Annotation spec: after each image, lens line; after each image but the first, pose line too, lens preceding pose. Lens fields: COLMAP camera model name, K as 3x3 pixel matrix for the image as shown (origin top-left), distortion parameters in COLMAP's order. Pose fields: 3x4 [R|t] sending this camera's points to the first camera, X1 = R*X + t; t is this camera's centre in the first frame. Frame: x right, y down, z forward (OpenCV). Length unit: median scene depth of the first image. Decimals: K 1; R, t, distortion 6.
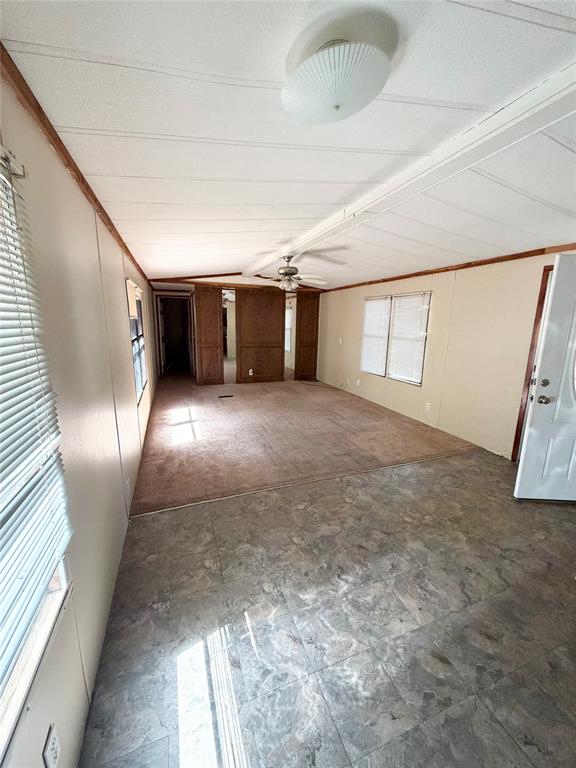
lens RADIAL K [[310.2, 0, 287.7], [0, 310.2, 381.9], [0, 0, 1]] dist [-0.004566, 0.001598]
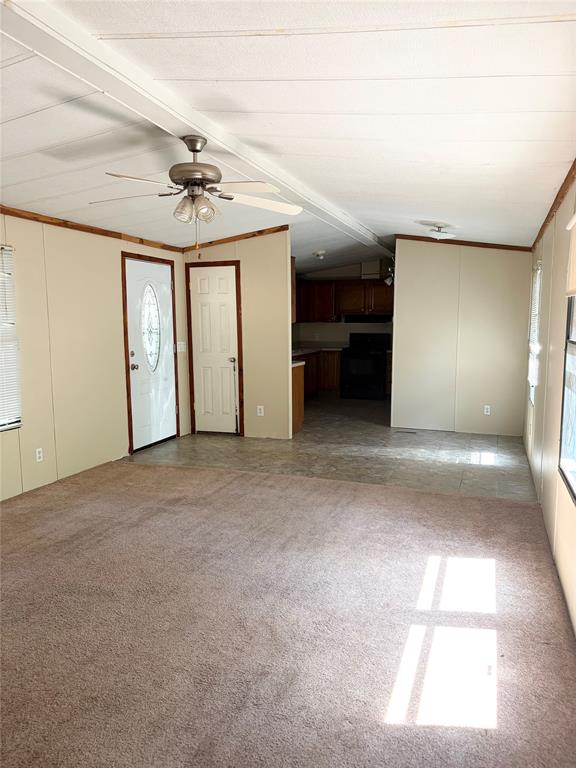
lens RADIAL K [[590.7, 0, 284.6], [0, 590.7, 383.9], [0, 0, 1]] dist [0.037304, -0.032528]
pose [[-0.768262, -0.082024, 0.634858, -0.677037], [0.116150, 0.957433, 0.264257, -0.332041], [-0.629510, 0.276758, -0.726032, 1.778471]]
